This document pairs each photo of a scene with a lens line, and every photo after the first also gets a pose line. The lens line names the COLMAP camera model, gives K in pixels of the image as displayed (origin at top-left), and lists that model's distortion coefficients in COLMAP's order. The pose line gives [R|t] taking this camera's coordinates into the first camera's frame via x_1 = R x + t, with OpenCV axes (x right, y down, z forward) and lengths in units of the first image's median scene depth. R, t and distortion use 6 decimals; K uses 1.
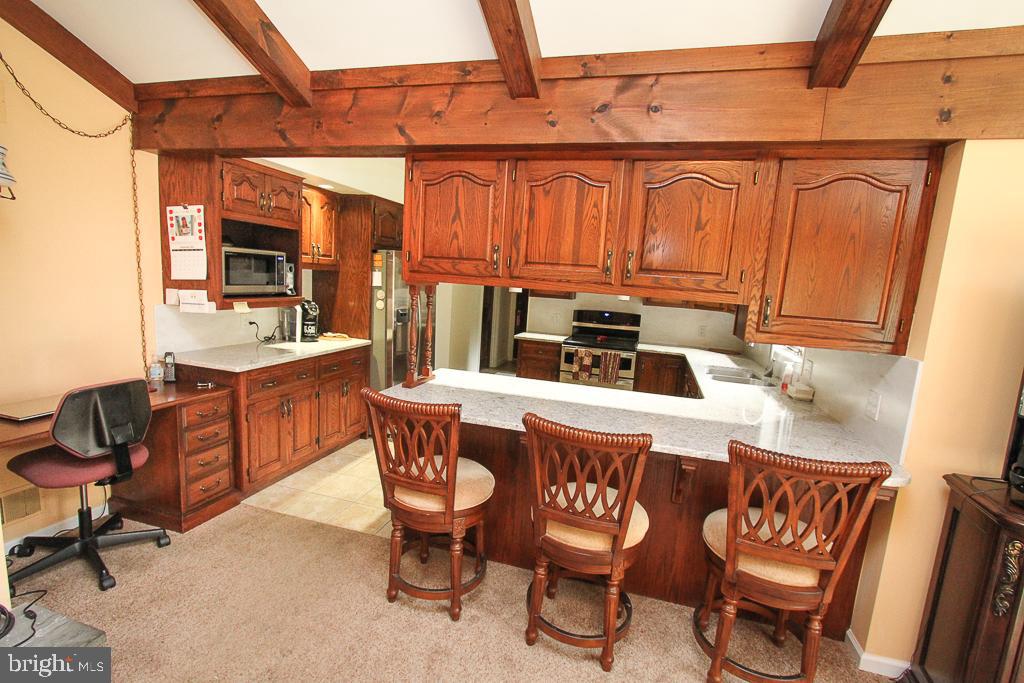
lens RADIAL K [[471.1, 0, 509.8], [0, 471.1, 343.9], [0, 0, 1]] dist [-0.009714, 0.000497]
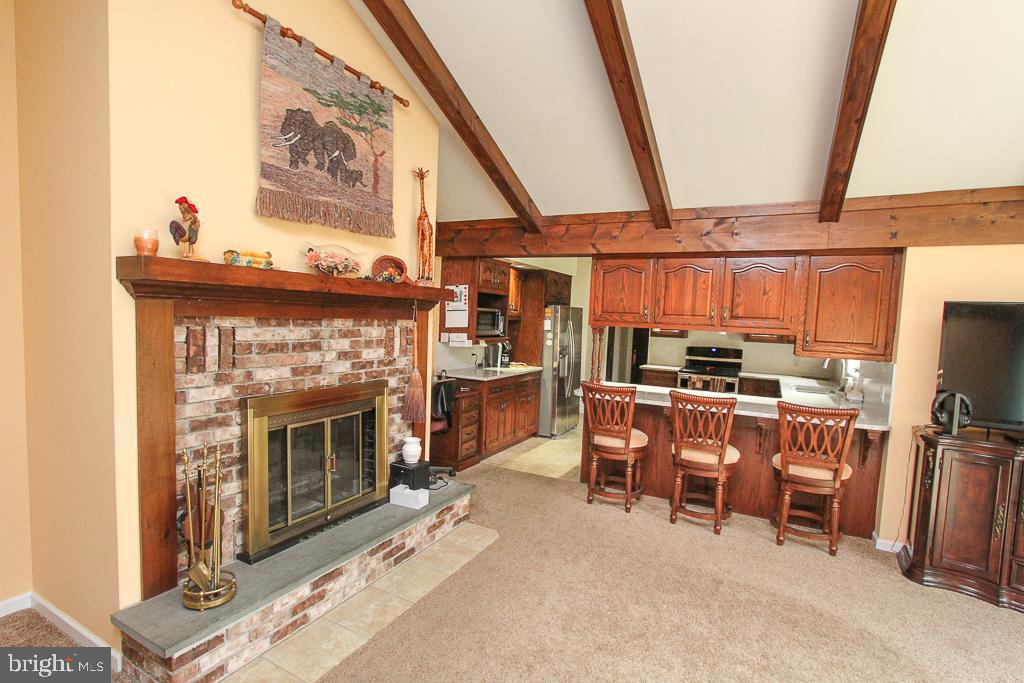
lens RADIAL K [[471.1, 0, 521.9], [0, 471.1, 347.8], [0, 0, 1]] dist [-0.009714, 0.000497]
pose [[0.982514, -0.010240, -0.185905, -0.148088], [-0.005744, 0.996344, -0.085237, 0.098029], [0.186098, 0.084815, 0.978864, -0.752367]]
